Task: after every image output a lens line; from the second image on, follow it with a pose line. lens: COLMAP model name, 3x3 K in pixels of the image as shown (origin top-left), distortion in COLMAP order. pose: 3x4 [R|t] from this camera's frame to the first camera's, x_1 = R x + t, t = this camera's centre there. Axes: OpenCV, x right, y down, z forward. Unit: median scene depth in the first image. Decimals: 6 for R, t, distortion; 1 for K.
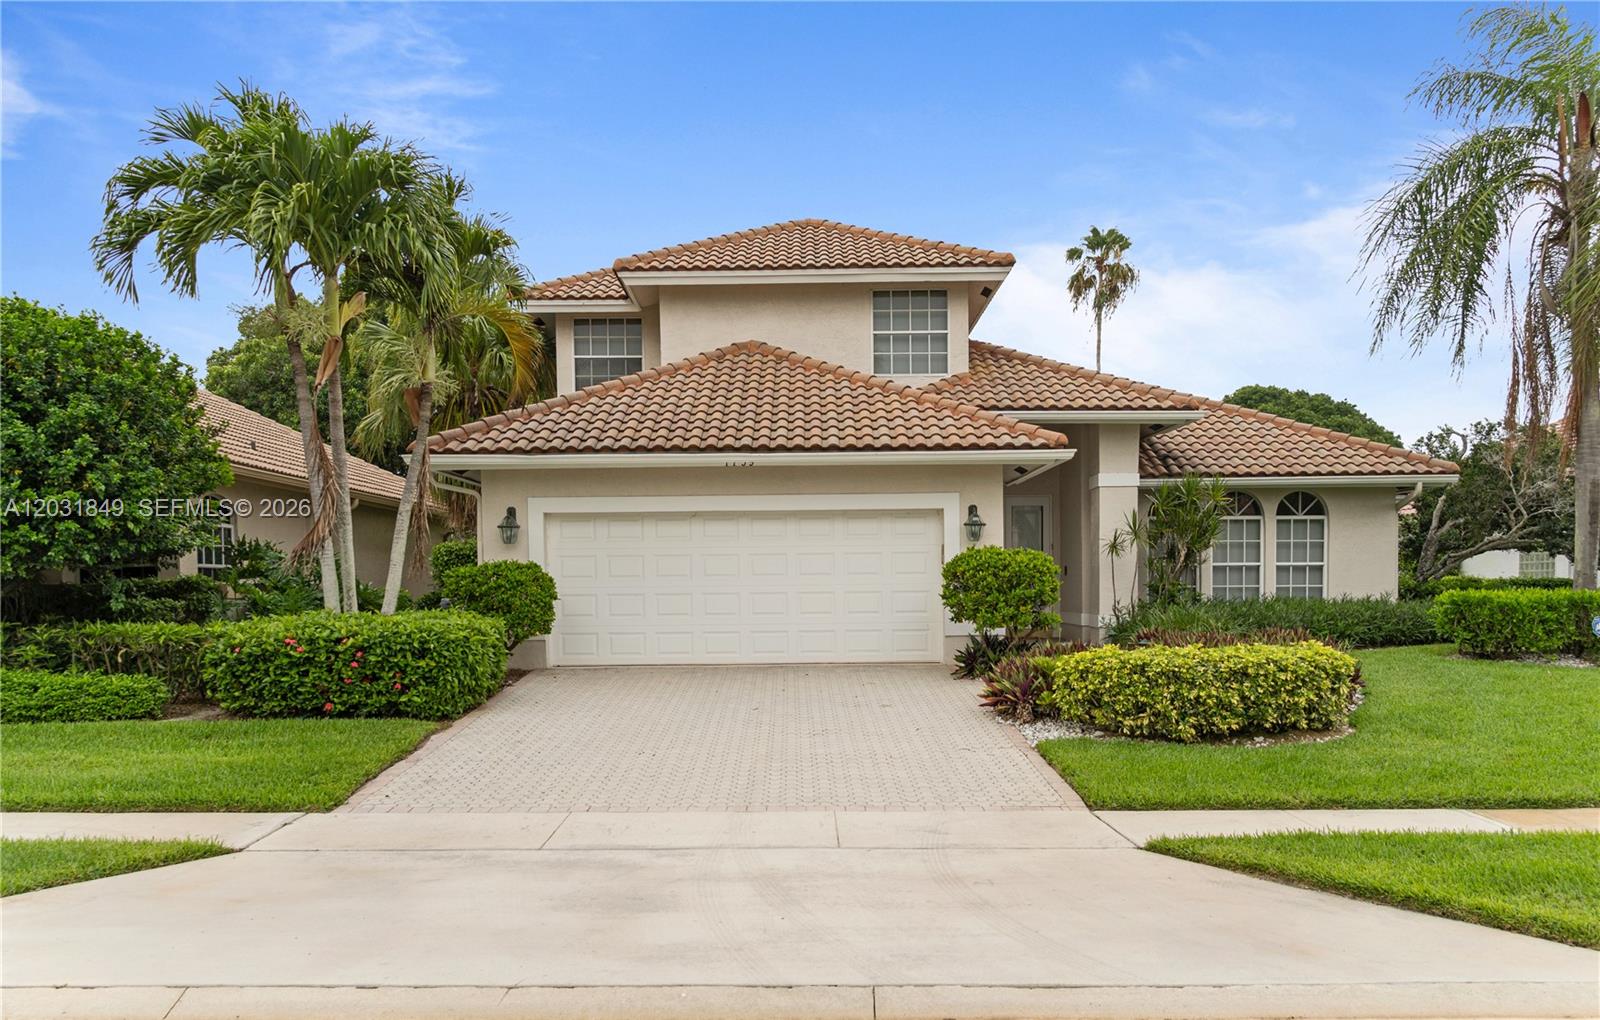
lens RADIAL K [[1162.9, 0, 820.8], [0, 1162.9, 659.6], [0, 0, 1]] dist [-0.000858, -0.006729]
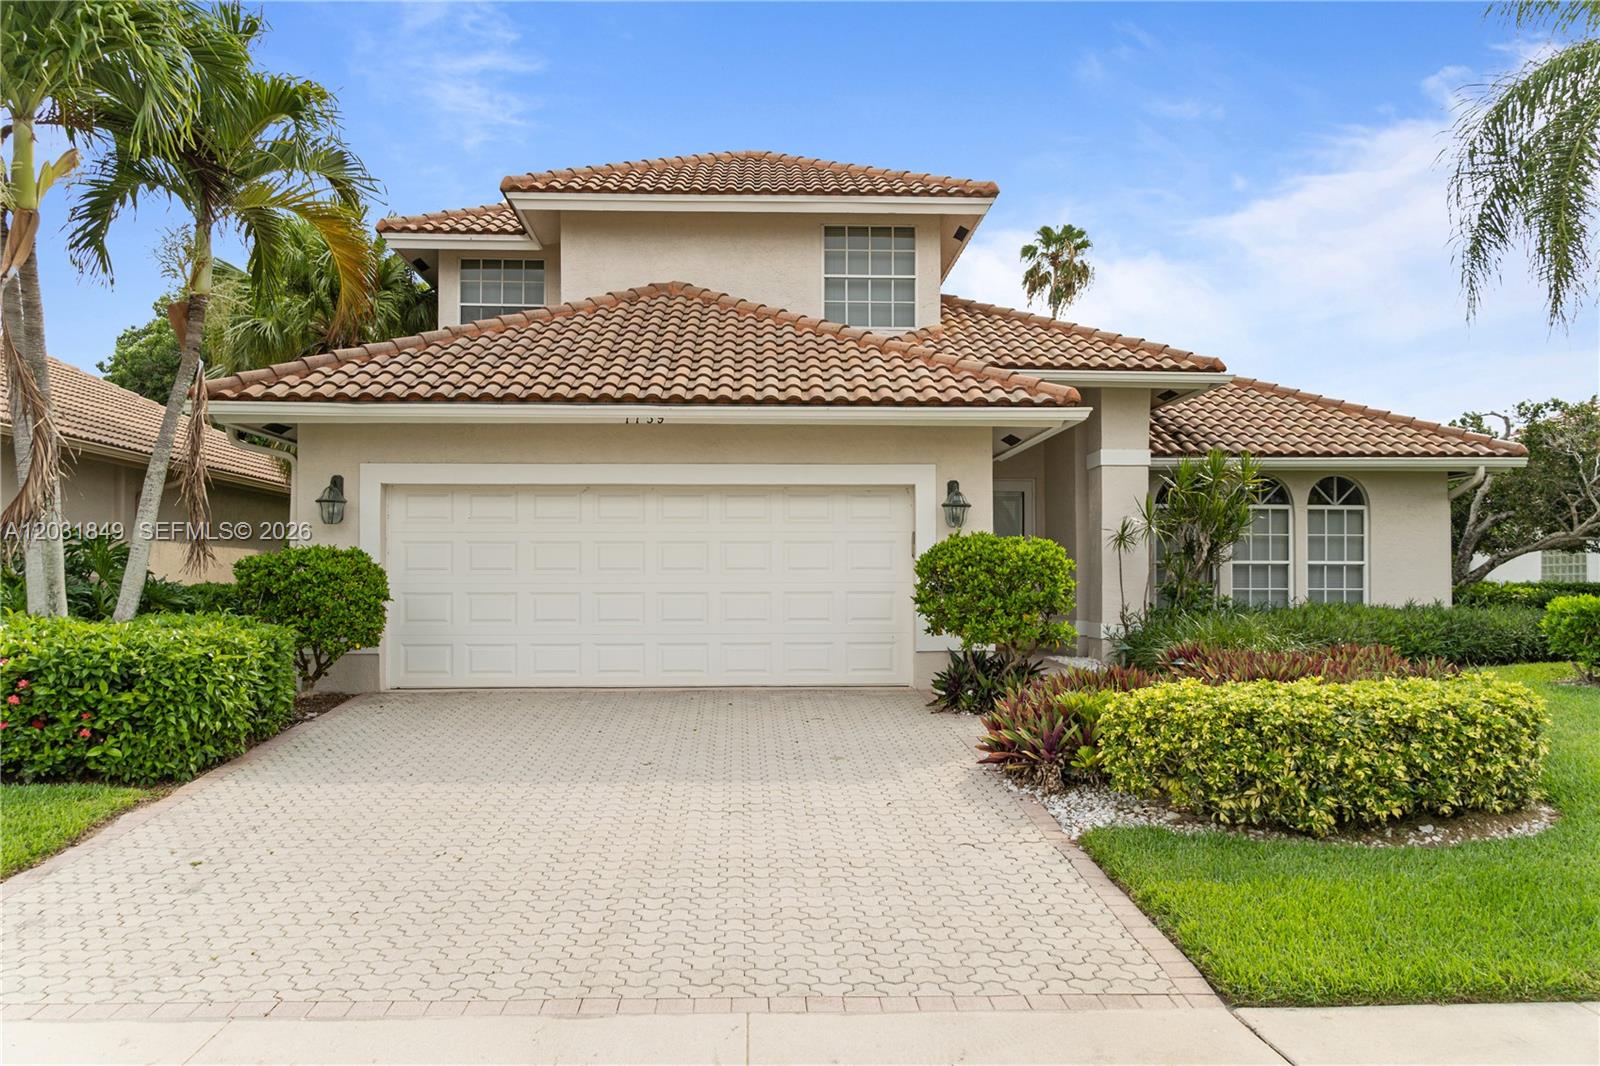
lens RADIAL K [[1143.4, 0, 821.4], [0, 1143.4, 579.2], [0, 0, 1]] dist [0.000288, -0.008466]
pose [[0.998944, 0.008945, 0.045064, 0.011259], [-0.005800, 0.997569, -0.069446, -0.015863], [-0.045576, 0.069111, 0.996567, 0.264675]]
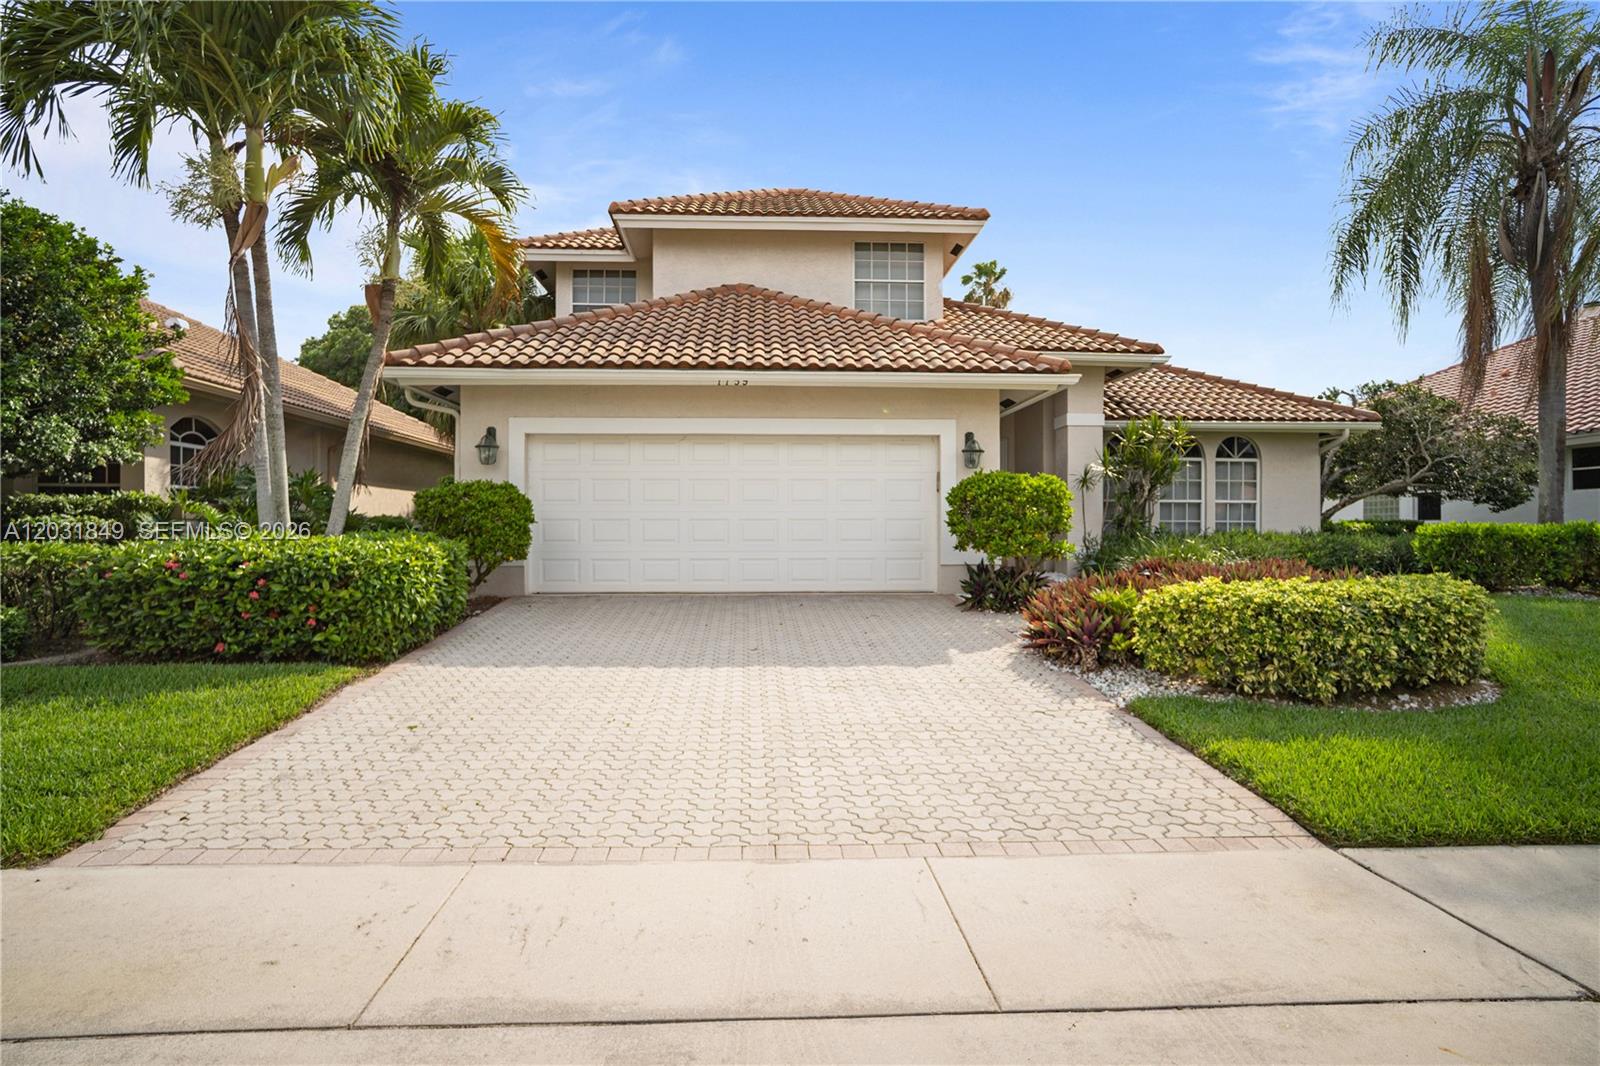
lens RADIAL K [[828.7, 0, 813.1], [0, 828.7, 539.9], [0, 0, 1]] dist [-0.047577, 0.030163]
pose [[0.998488, 0.009166, 0.054200, -0.038683], [-0.006400, 0.998679, -0.050985, -0.005607], [-0.054595, 0.050561, 0.997228, 0.321181]]
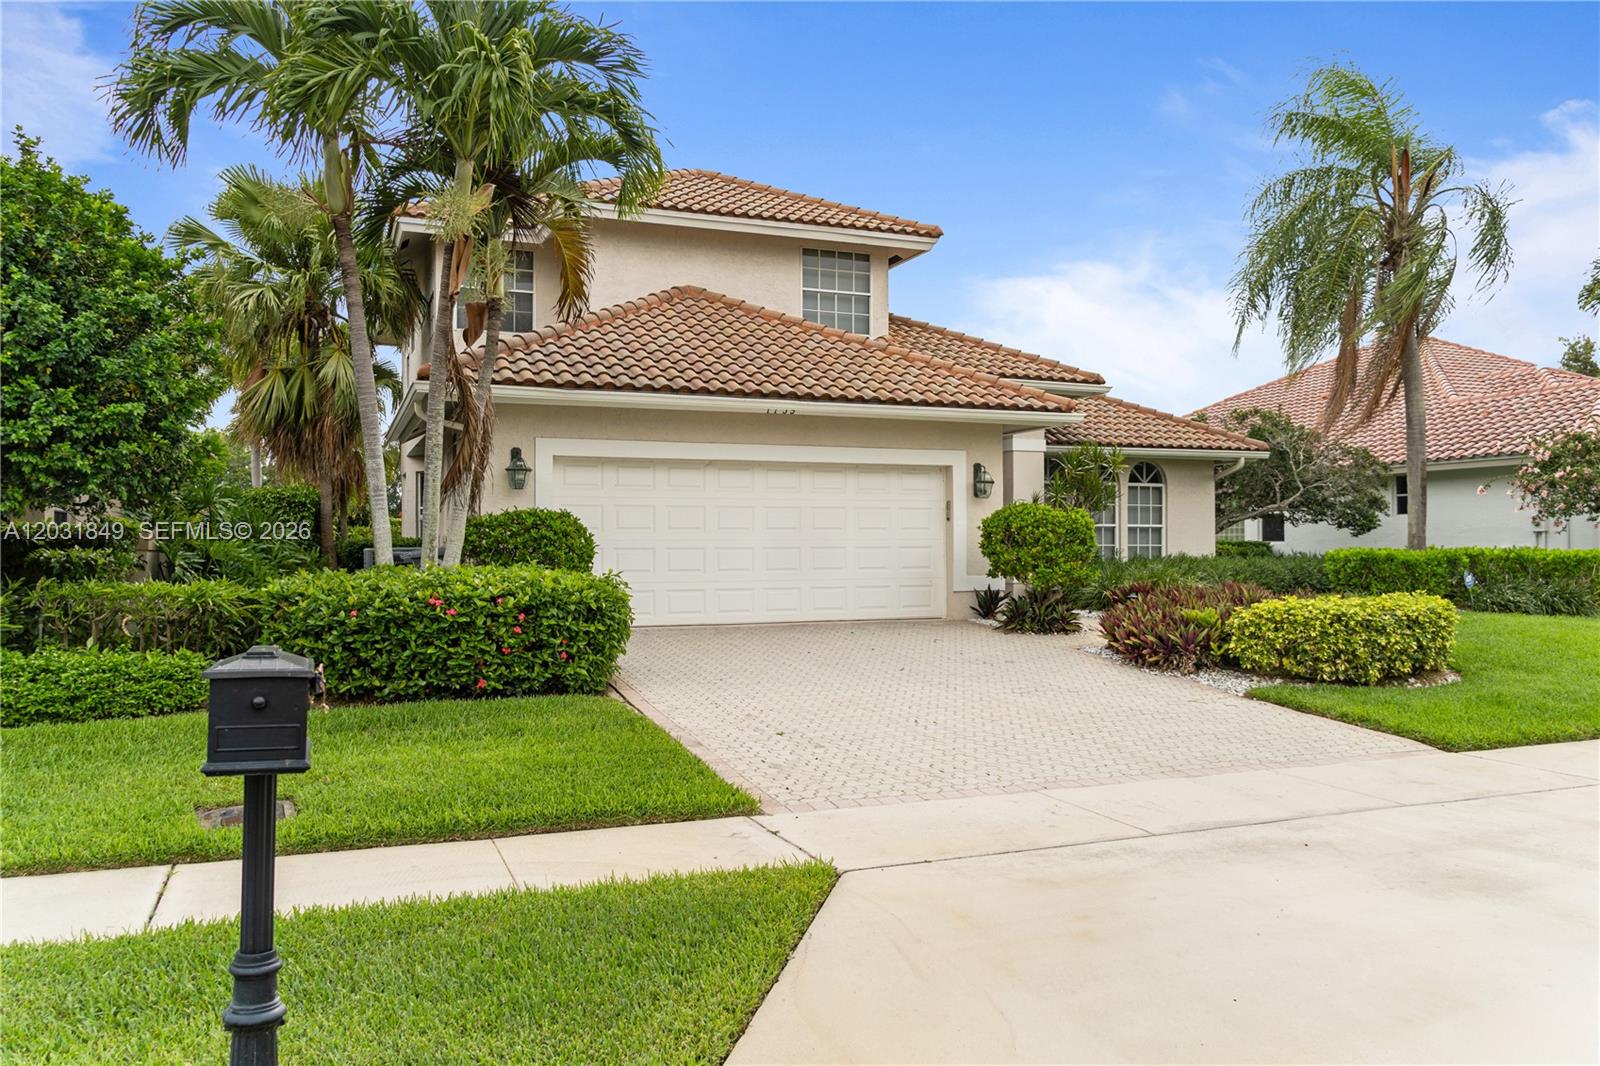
lens RADIAL K [[1143.4, 0, 797.0], [0, 1143.4, 525.7], [0, 0, 1]] dist [0.000288, -0.008466]
pose [[0.928923, 0.013776, 0.370016, -0.392424], [0.017368, 0.996587, -0.080707, -0.000394], [-0.369865, 0.081397, 0.925513, 0.140219]]
